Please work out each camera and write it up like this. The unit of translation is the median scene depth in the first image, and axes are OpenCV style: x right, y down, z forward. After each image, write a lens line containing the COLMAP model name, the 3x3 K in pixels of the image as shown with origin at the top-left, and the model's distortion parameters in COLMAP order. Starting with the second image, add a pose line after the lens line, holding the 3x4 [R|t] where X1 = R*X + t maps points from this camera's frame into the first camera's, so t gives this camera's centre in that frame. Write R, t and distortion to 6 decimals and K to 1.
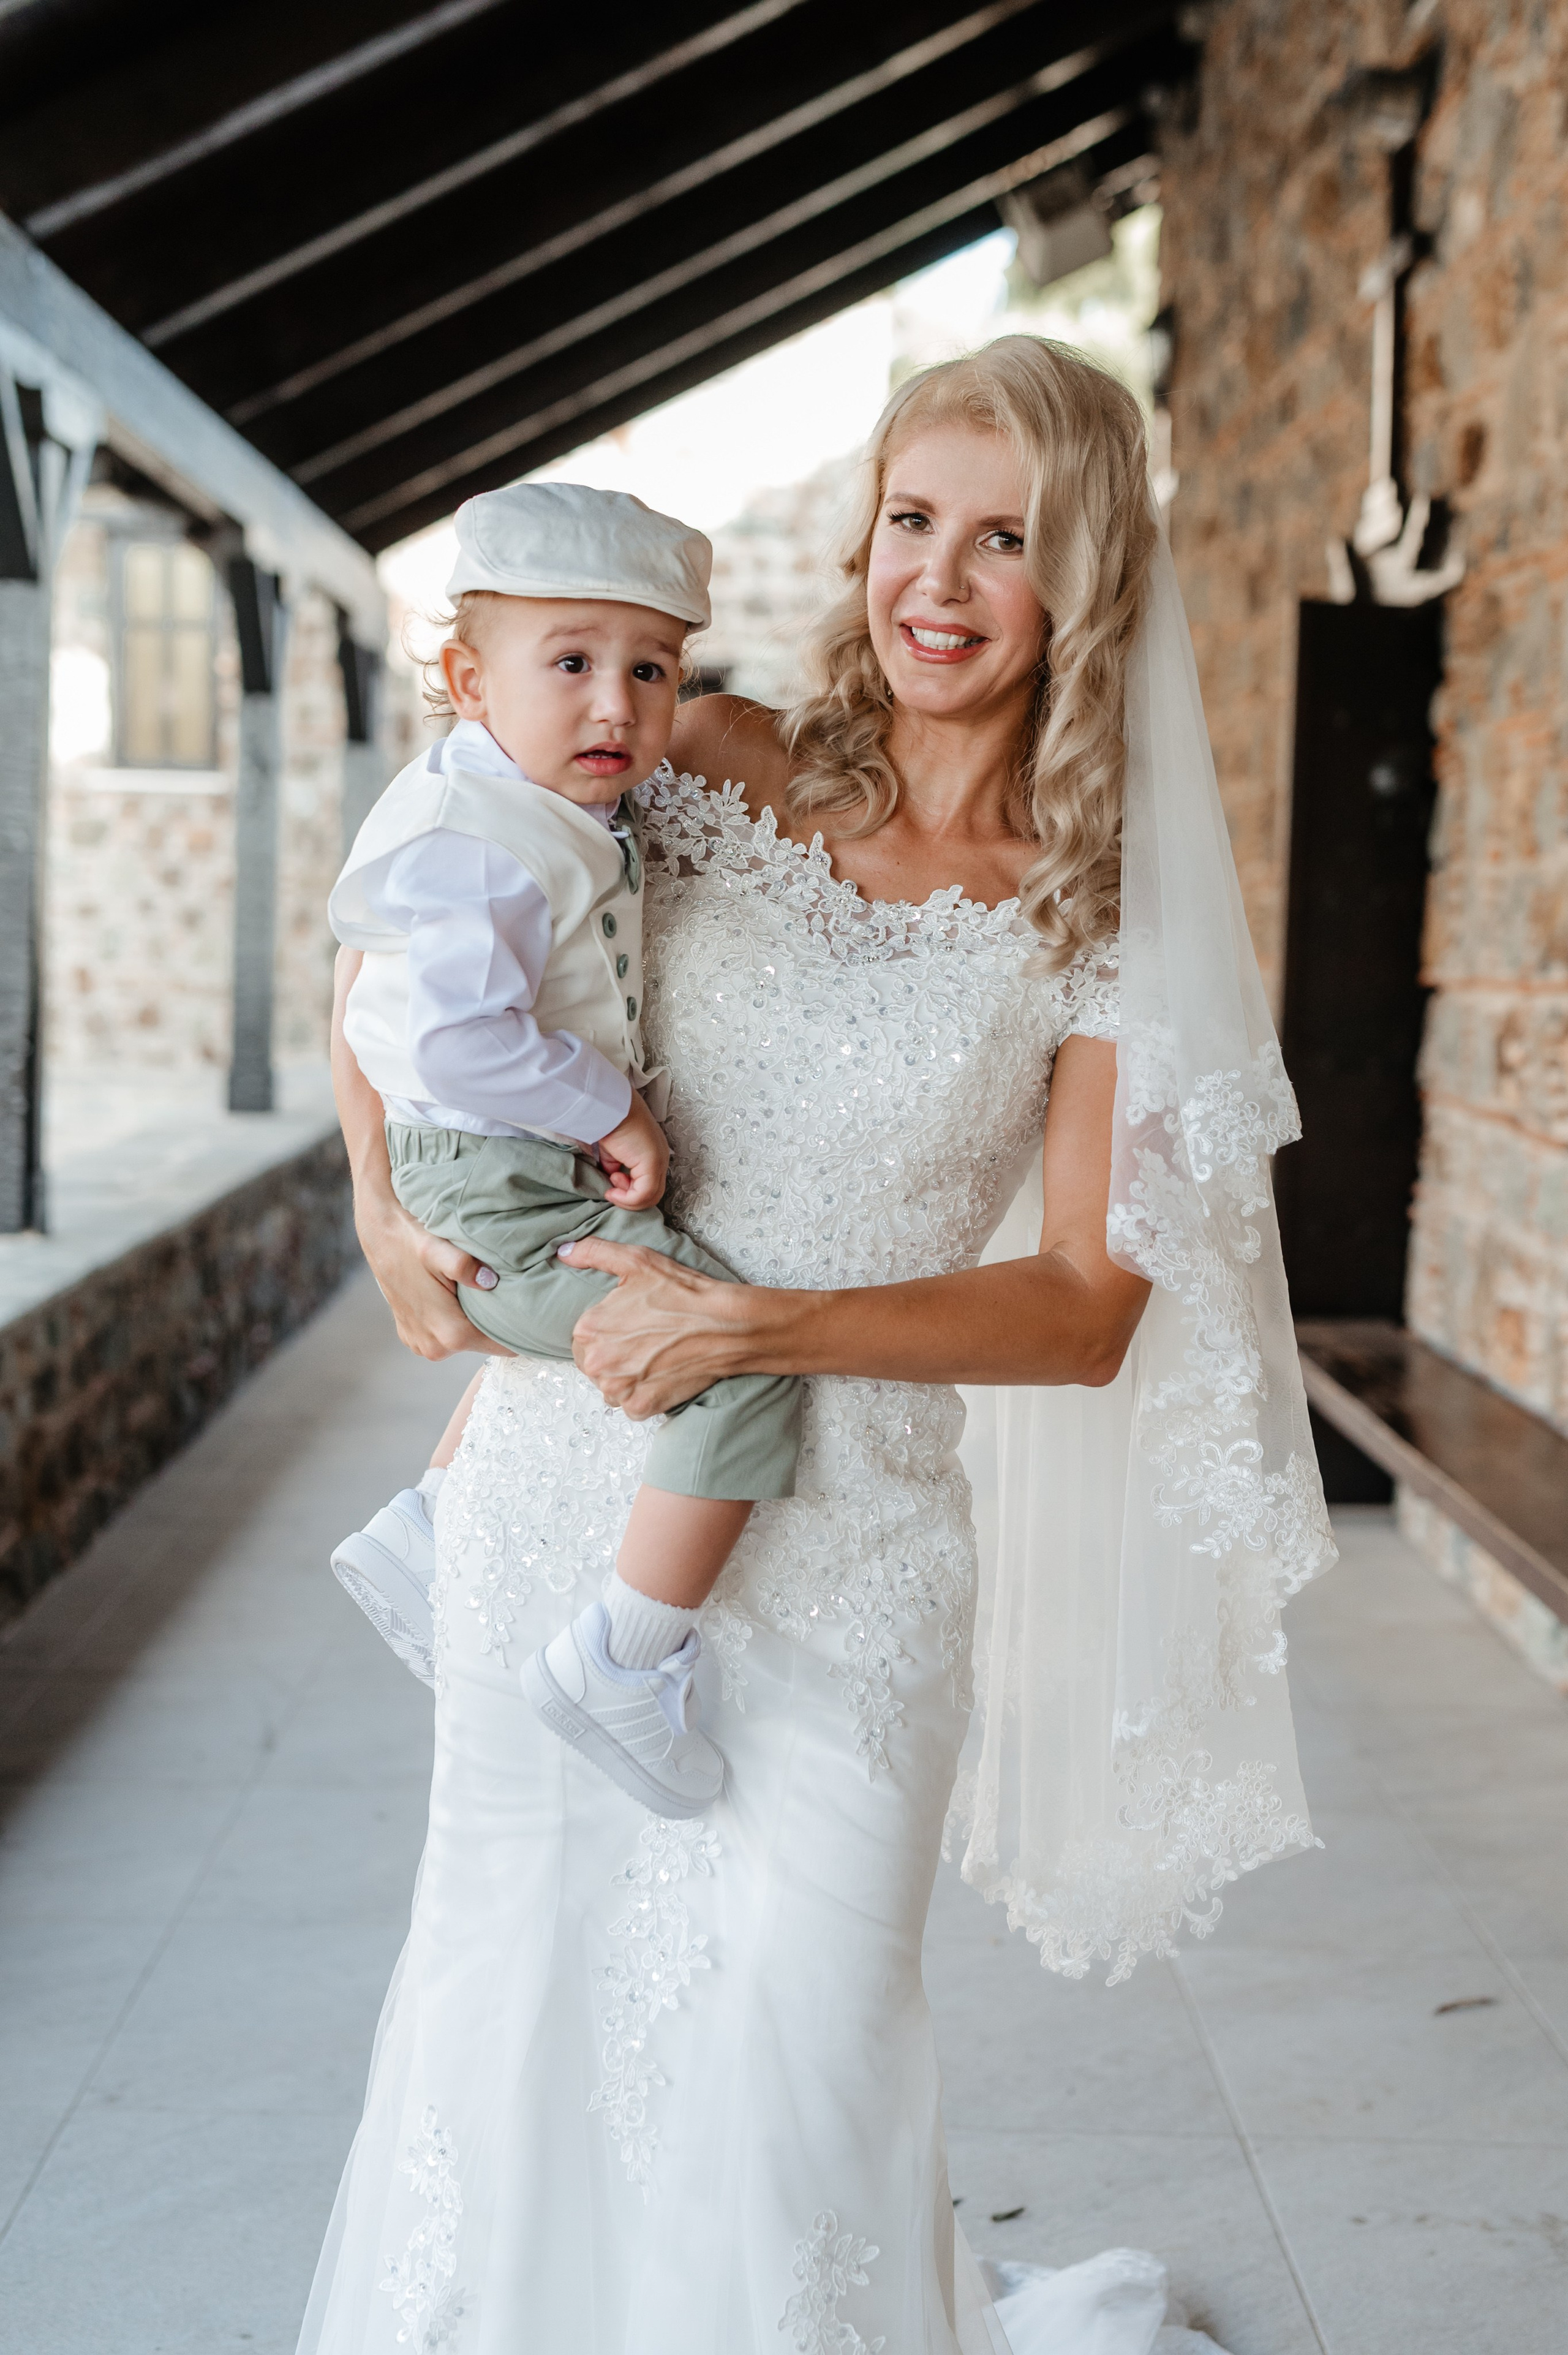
lens RADIAL K [[3191.4, 0, 796.1], [0, 3191.4, 1211.2], [0, 0, 1]] dist [0.064301, 0.000000]
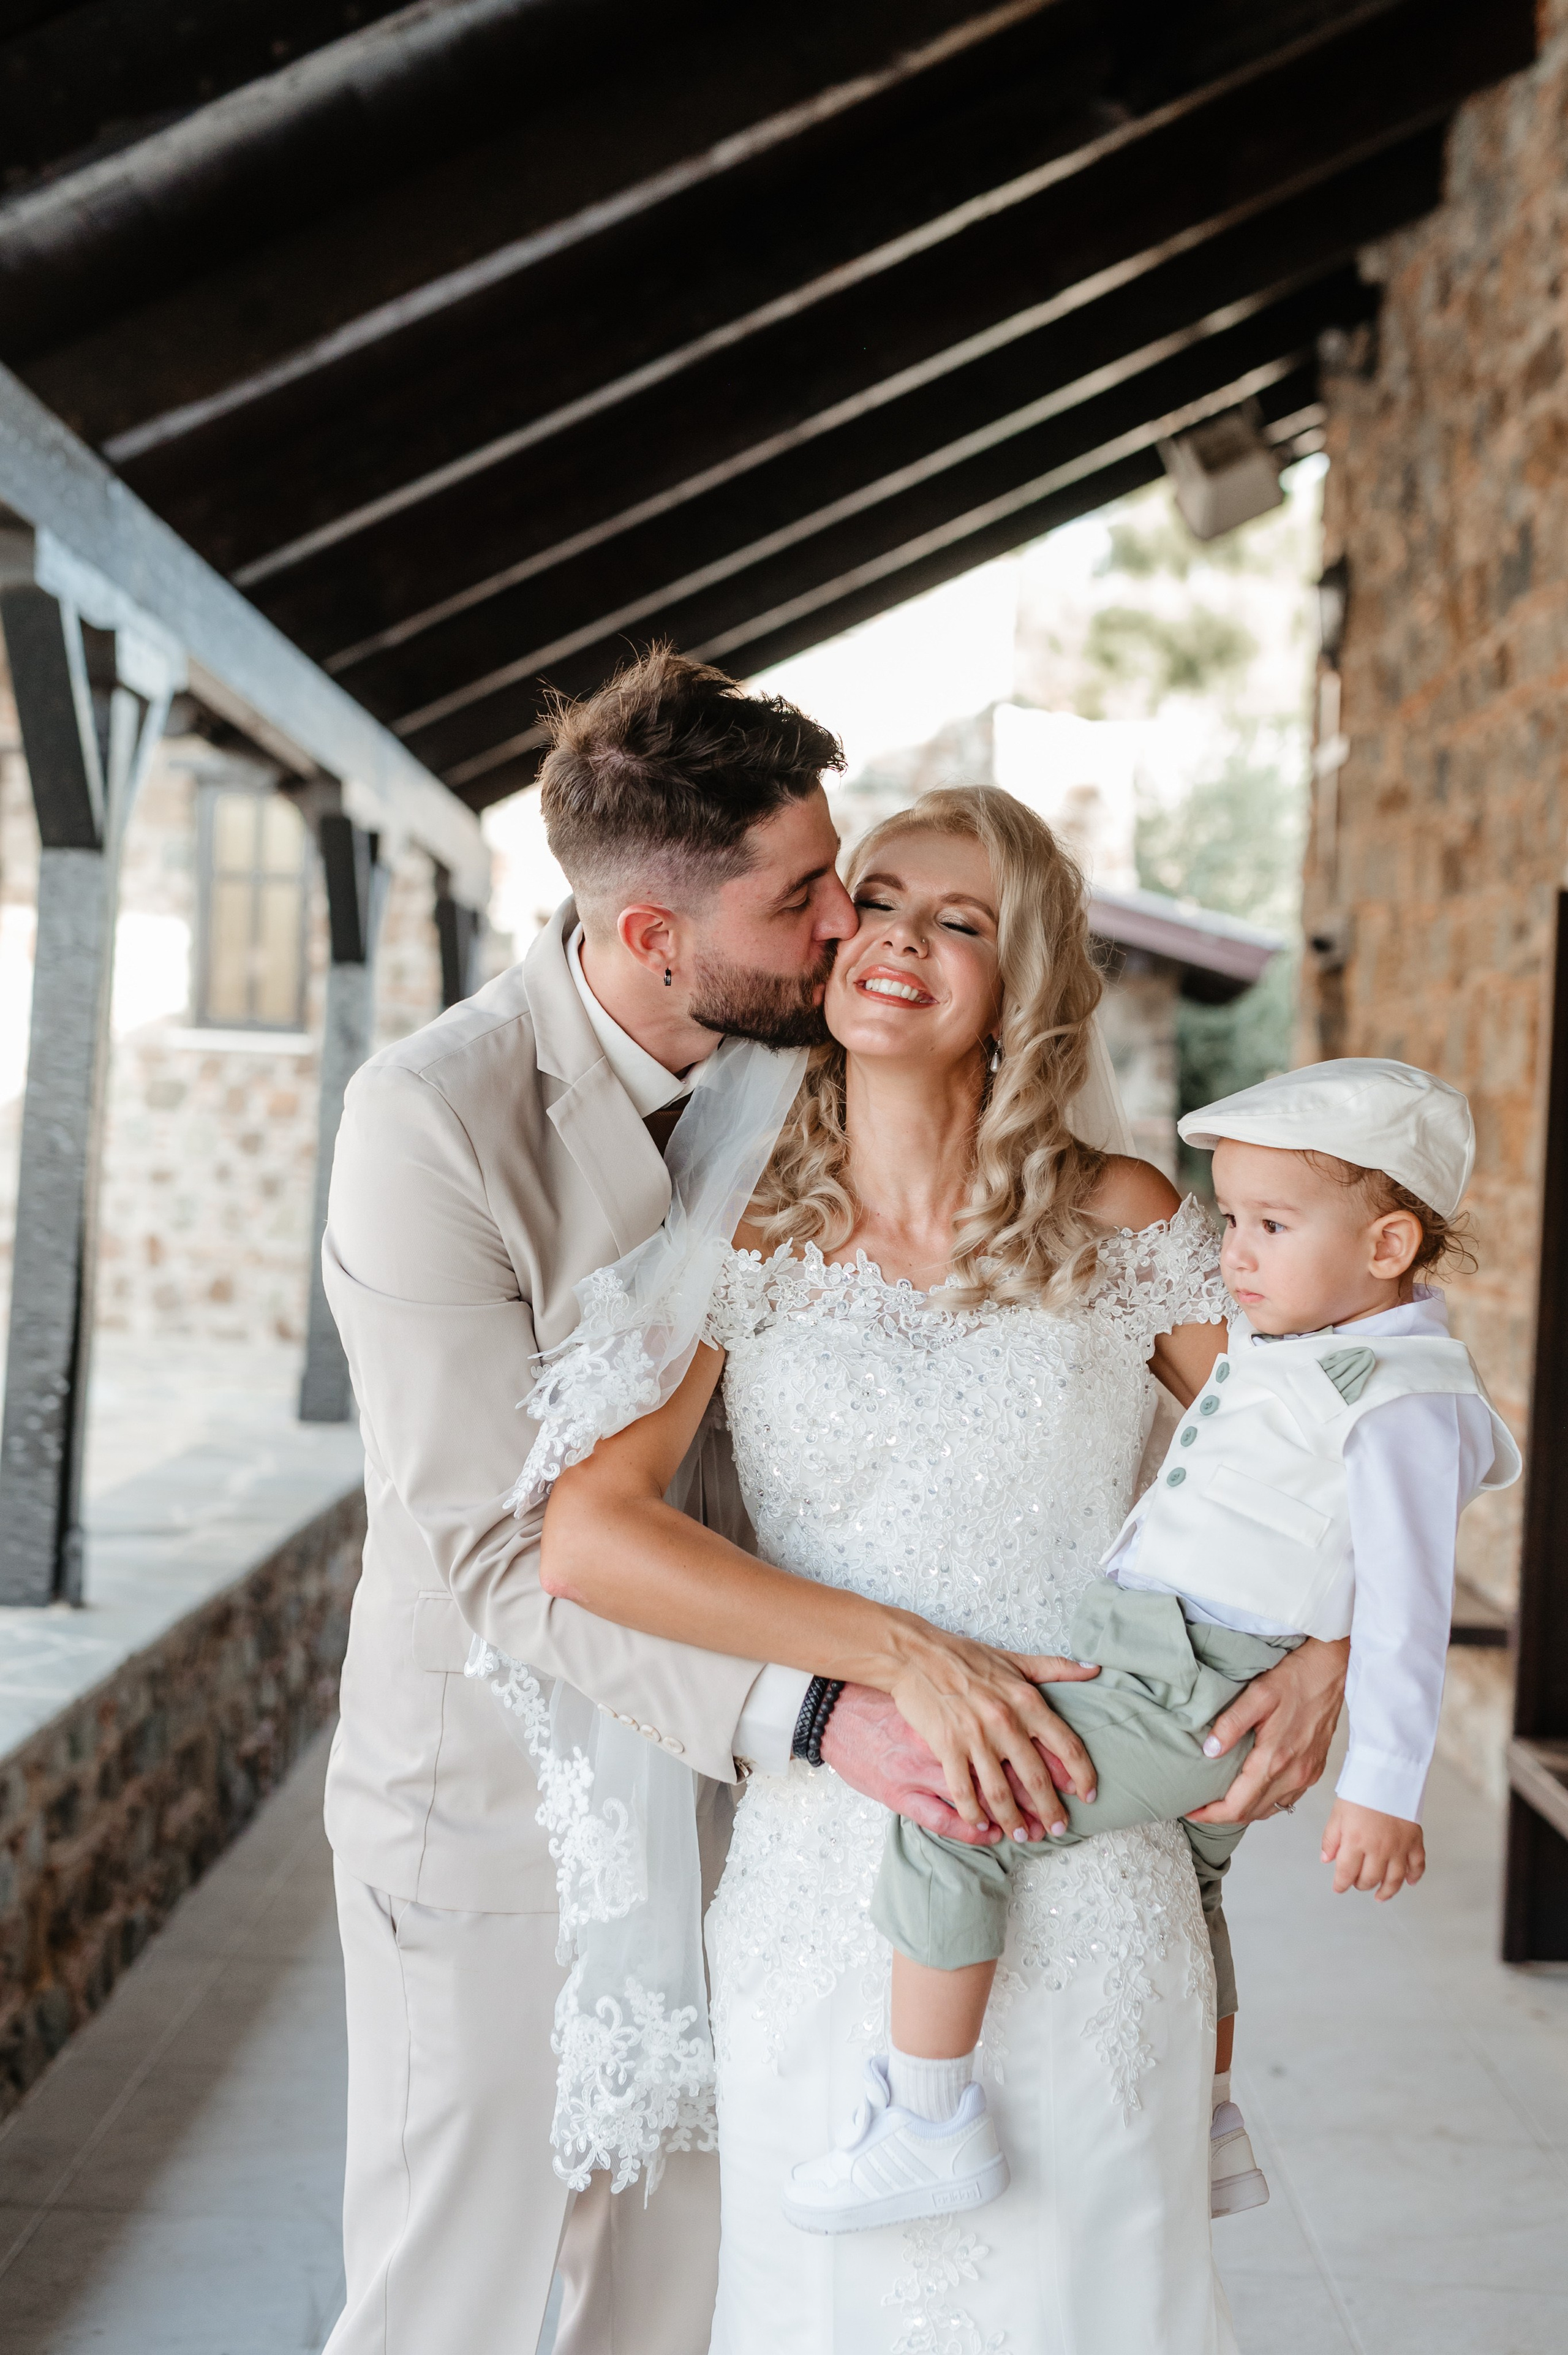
lens RADIAL K [[3191.4, 0, 766.9], [0, 3191.4, 1193.7], [0, 0, 1]] dist [0.064301, 0.000000]
pose [[0.999225, 0.020653, -0.033515, -0.023265], [-0.023264, 0.996563, -0.079503, -0.035266], [0.031758, 0.080221, 0.996271, 0.137444]]
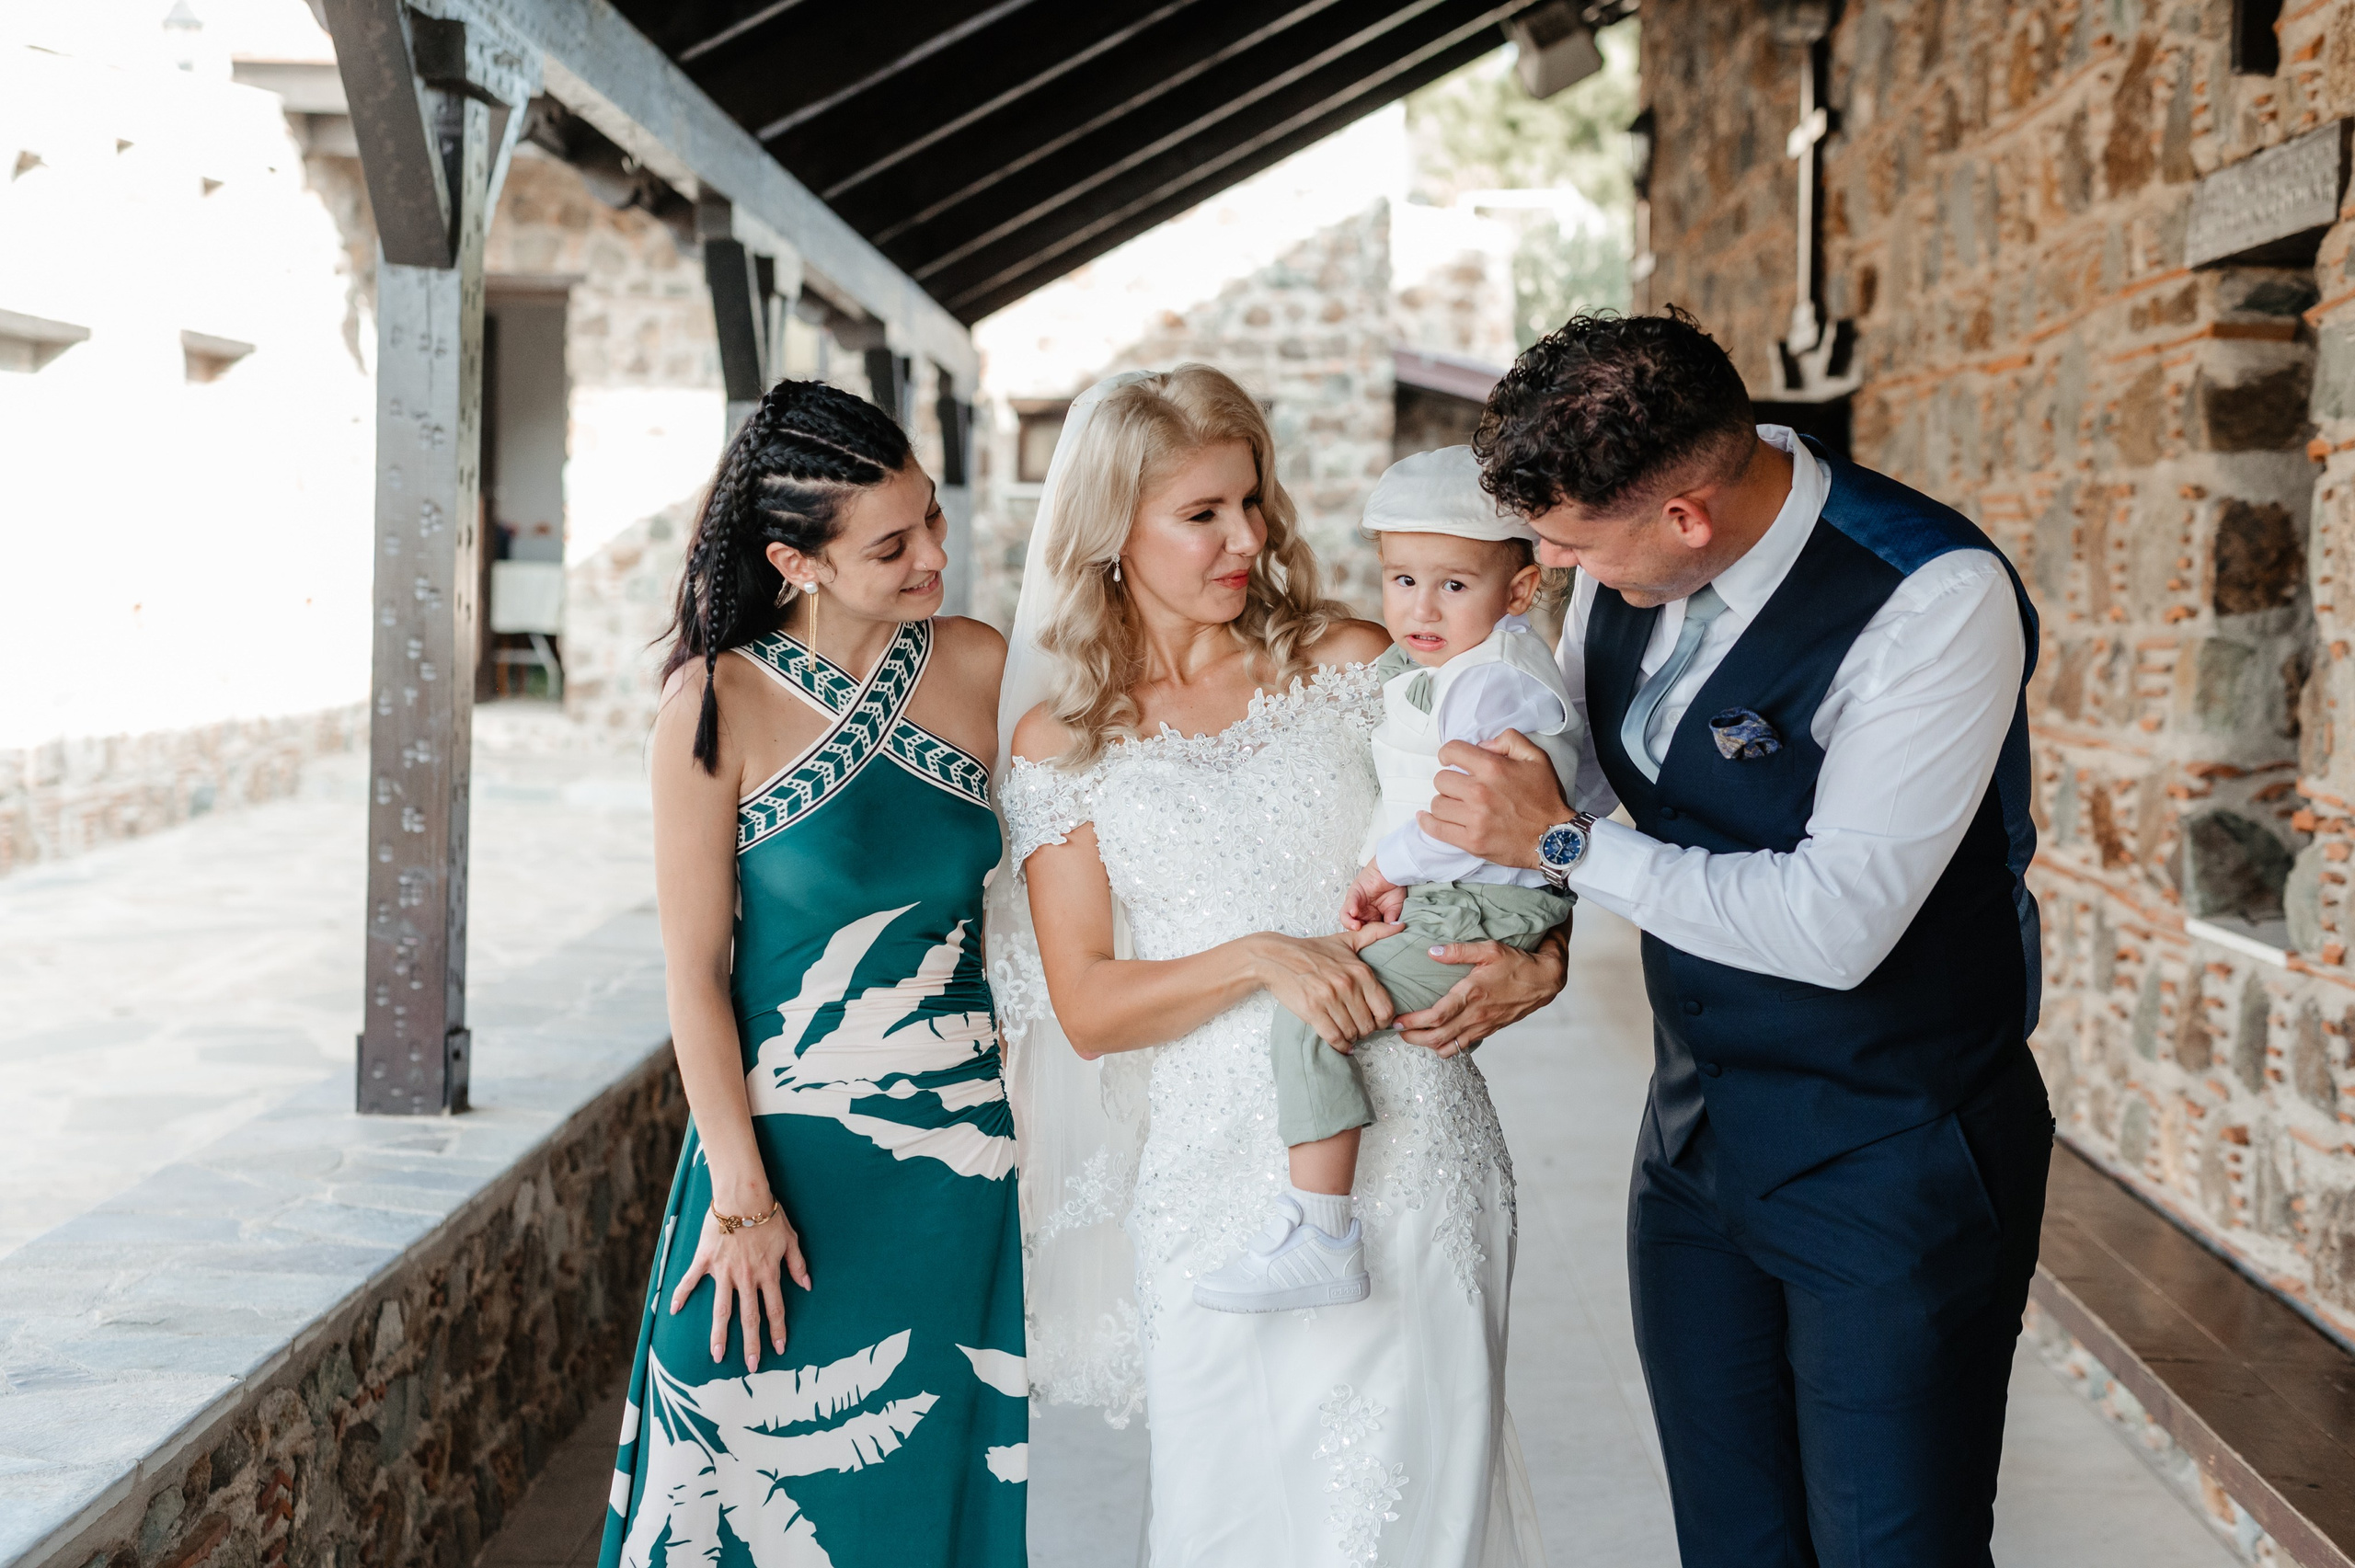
lens RADIAL K [[3191.3, 0, 1193.0], [0, 3191.3, 818.7], [0, 0, 1]] dist [0.064301, 0.000000]
pose [[0.999297, -0.004617, -0.037201, -0.012367], [0.003764, 0.999729, -0.022963, 0.004497], [0.037297, 0.022806, 0.999044, -0.267149]]
